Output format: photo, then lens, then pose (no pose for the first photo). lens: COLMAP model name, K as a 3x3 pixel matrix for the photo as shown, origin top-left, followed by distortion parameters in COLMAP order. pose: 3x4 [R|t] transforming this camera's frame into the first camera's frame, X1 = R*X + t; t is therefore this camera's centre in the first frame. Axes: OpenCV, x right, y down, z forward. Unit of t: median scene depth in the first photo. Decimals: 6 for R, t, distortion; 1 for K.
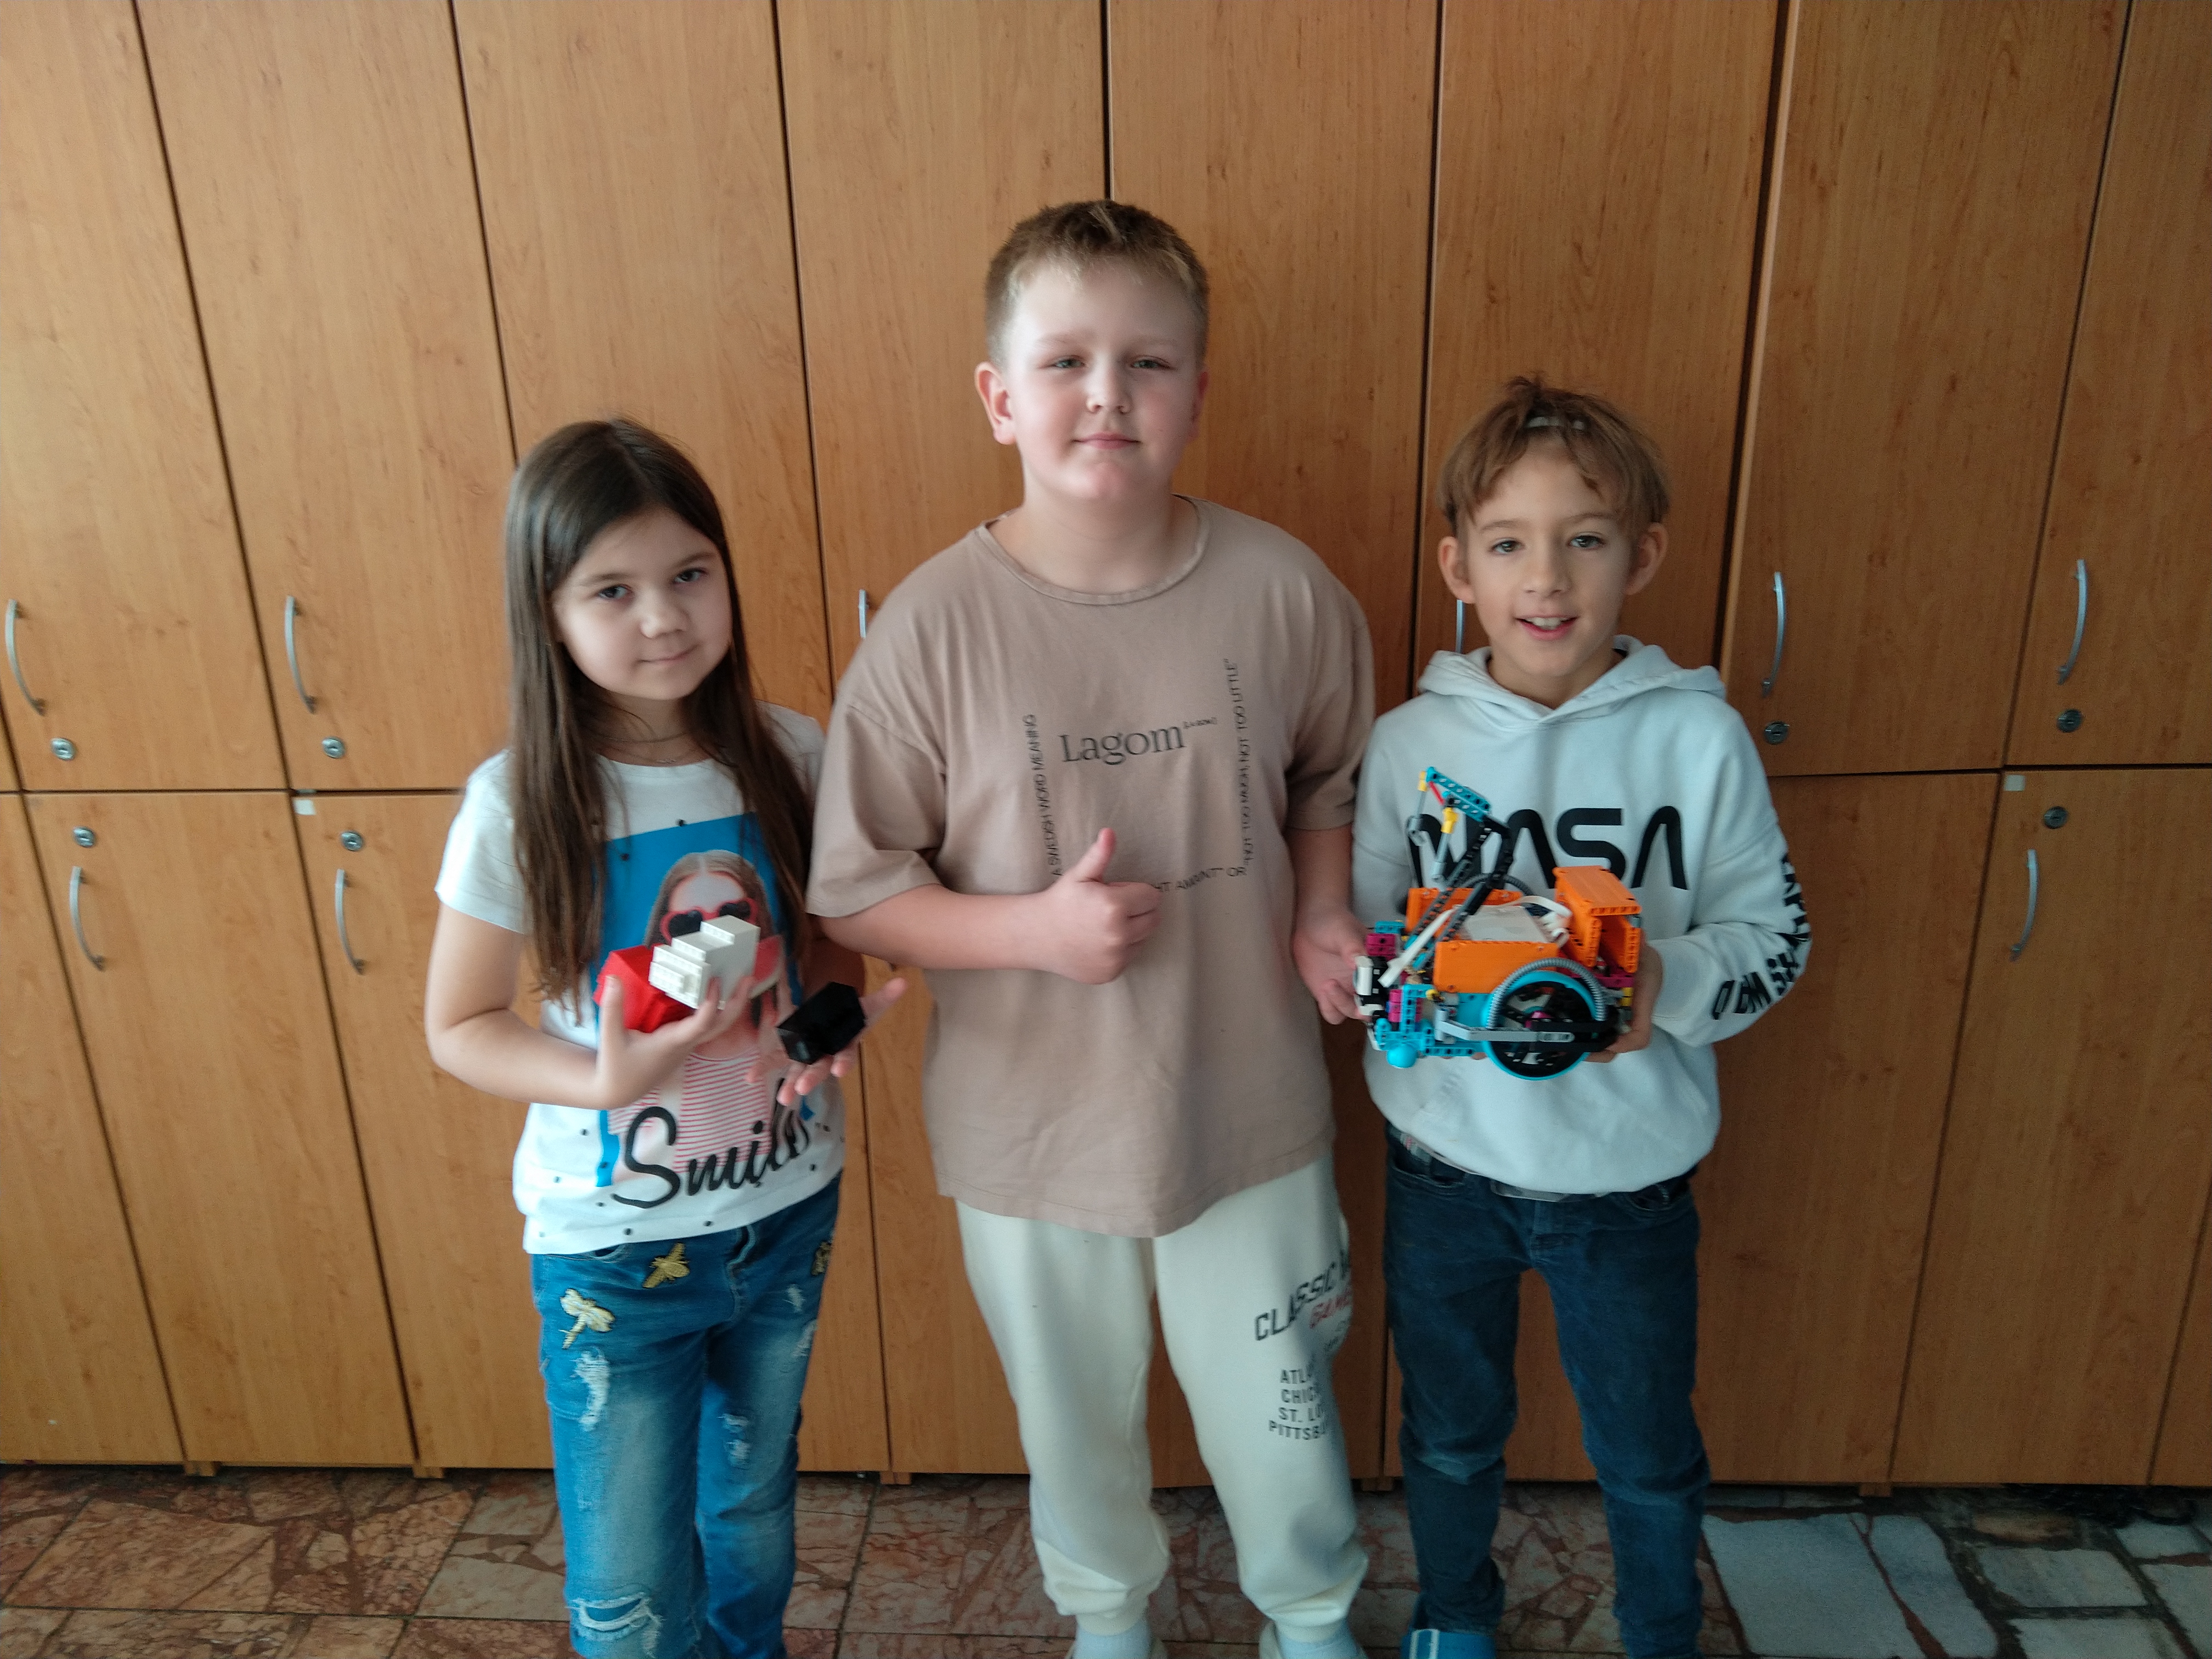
lens RADIAL K [[1715.7, 0, 1105.9], [0, 1715.7, 827.8], [0, 0, 1]] dist [-0.001200, -0.001067]
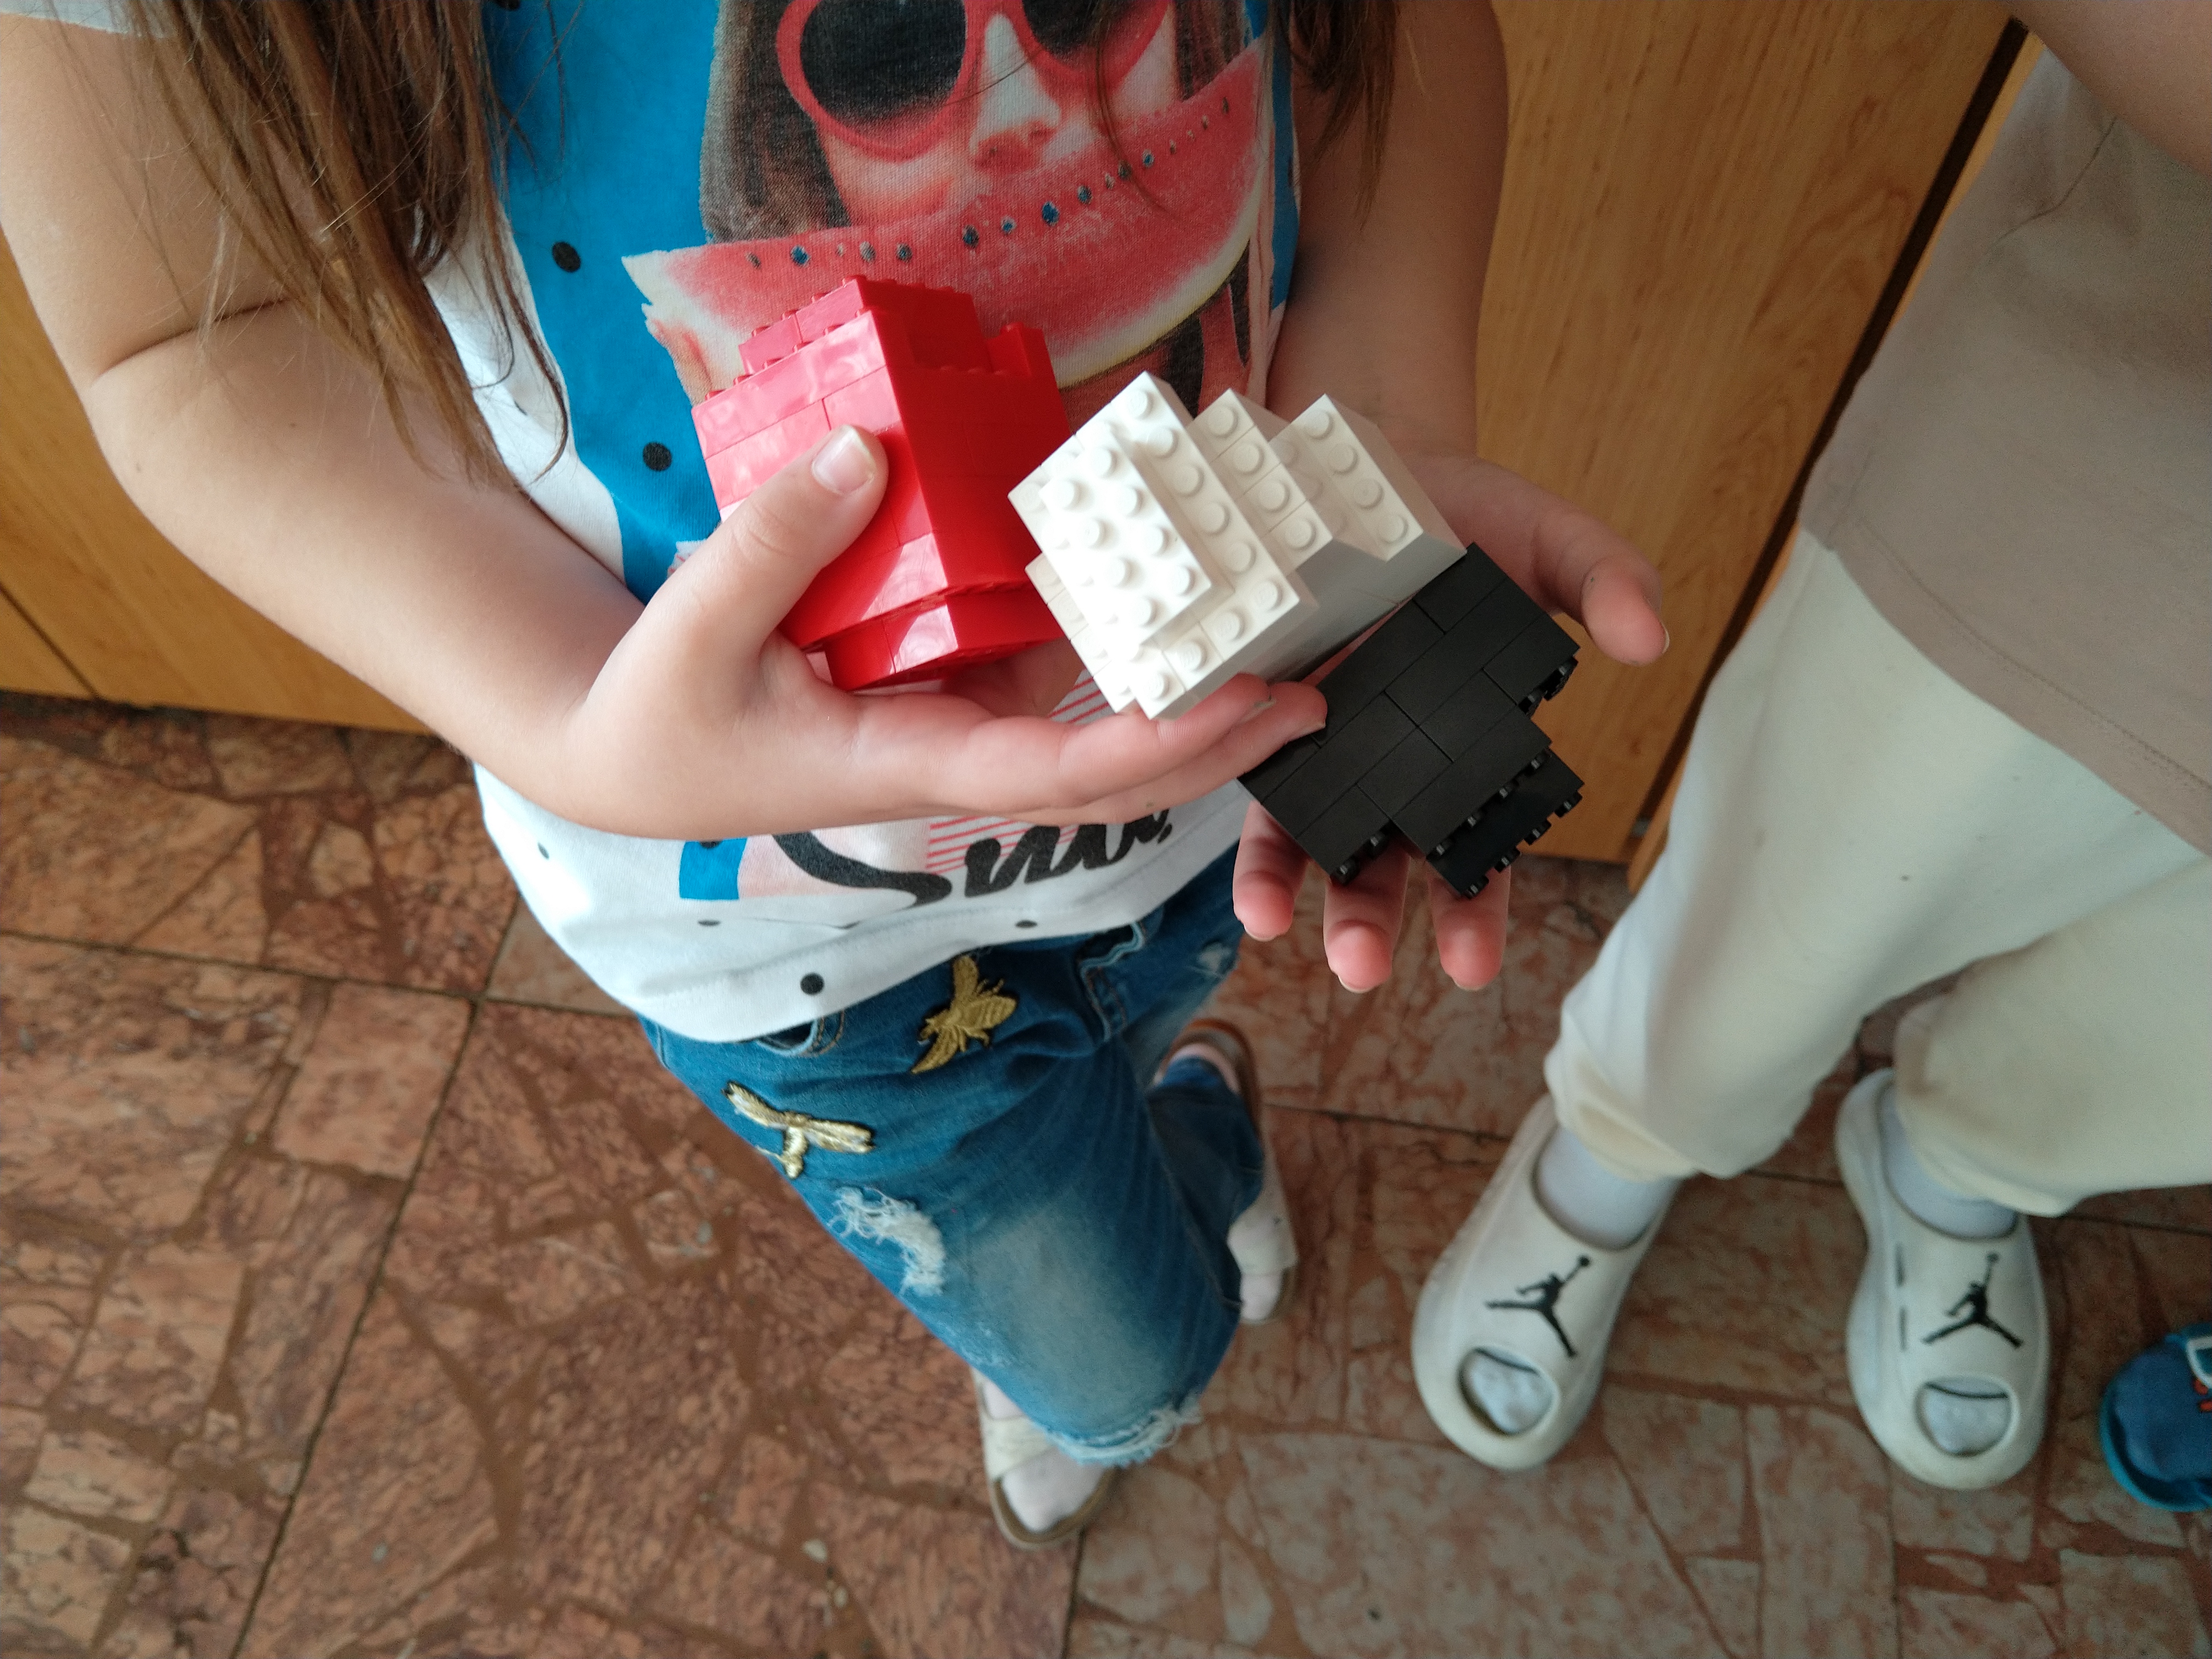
lens RADIAL K [[1715.7, 0, 1091.7], [0, 1715.7, 838.1], [0, 0, 1]] dist [-0.001200, -0.001067]
pose [[0.995791, 0.080111, -0.044523, -0.154843], [-0.034218, 0.775617, 0.630276, -0.002158], [0.085025, -0.626100, 0.775093, 0.567921]]
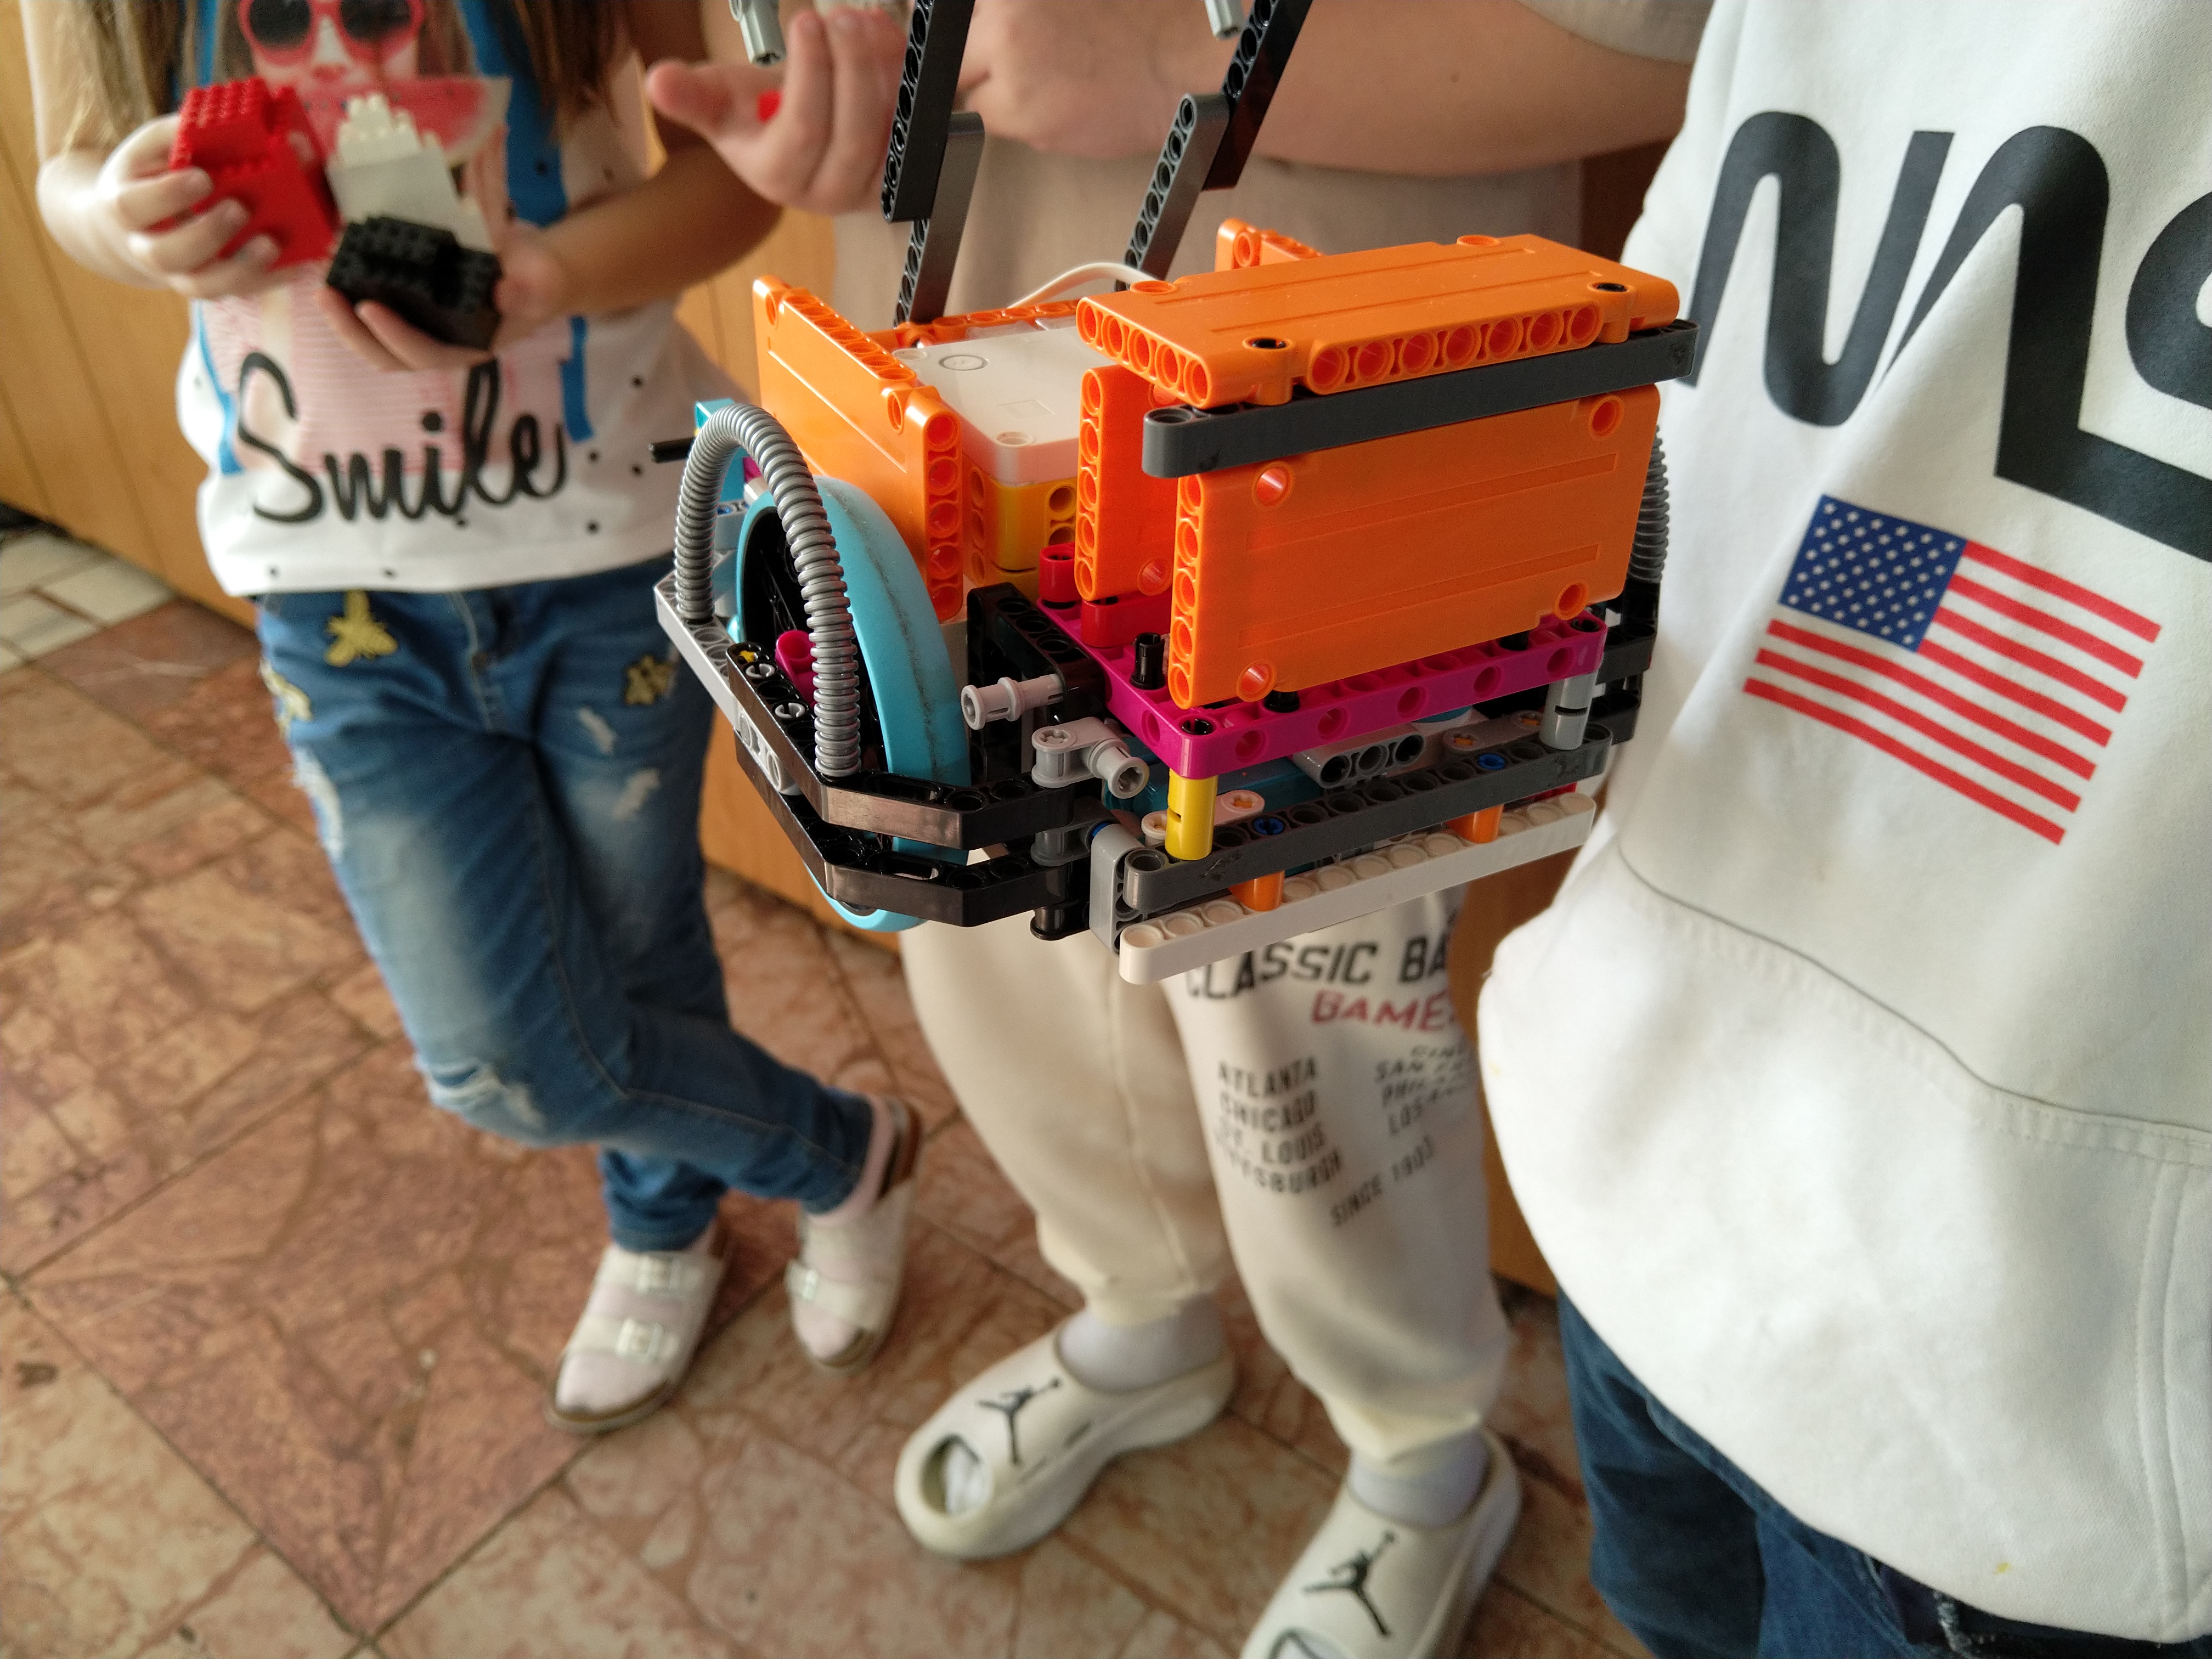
lens RADIAL K [[1715.7, 0, 1091.8], [0, 1715.7, 819.1], [0, 0, 1]] dist [-0.001200, -0.001067]
pose [[0.832596, 0.338107, -0.438711, 0.204645], [-0.192131, 0.919188, 0.343772, 0.036267], [0.519490, -0.201934, 0.830273, 0.452182]]
